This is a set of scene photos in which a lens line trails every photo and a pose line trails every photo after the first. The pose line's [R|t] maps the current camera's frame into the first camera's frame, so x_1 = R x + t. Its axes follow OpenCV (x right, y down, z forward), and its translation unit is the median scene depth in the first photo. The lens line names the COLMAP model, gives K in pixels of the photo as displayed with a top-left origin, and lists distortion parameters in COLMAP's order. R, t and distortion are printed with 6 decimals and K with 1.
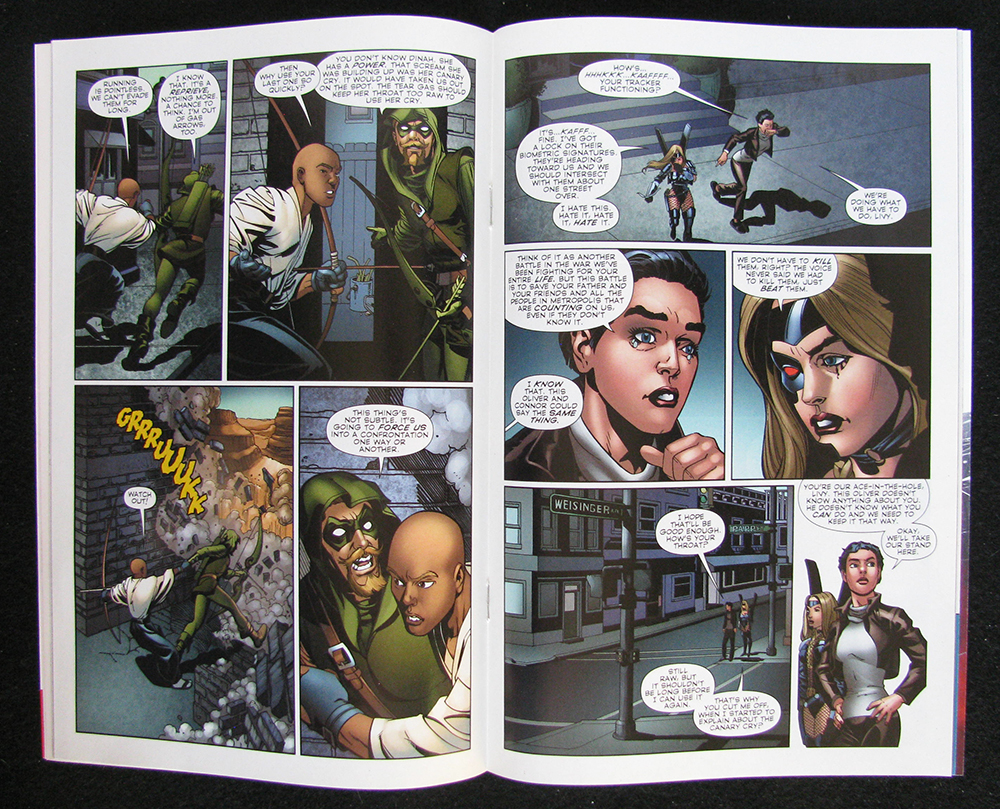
lens RADIAL K [[1053.7, 0, 500.0], [0, 1053.7, 404.5], [0, 0, 1]] dist [-0.013868, -0.008912]
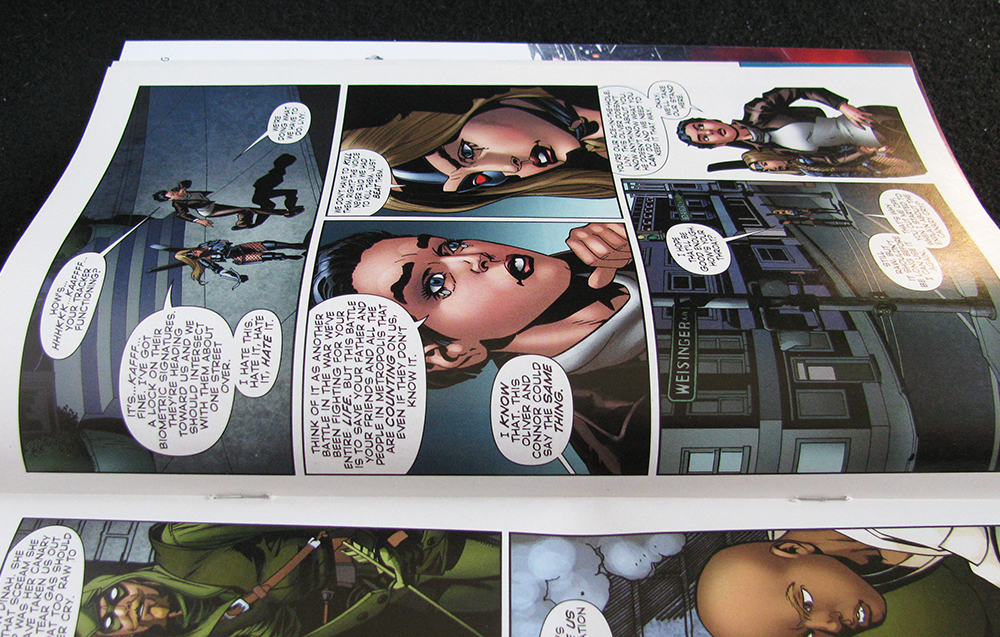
lens RADIAL K [[1079.7, 0, 500.0], [0, 1079.7, 318.5], [0, 0, 1]] dist [-0.176268, 0.203288]
pose [[-0.009960, -0.948618, 0.316268, -0.111074], [0.999903, -0.012524, -0.006077, -0.016320], [0.009726, 0.316177, 0.948650, 0.313577]]
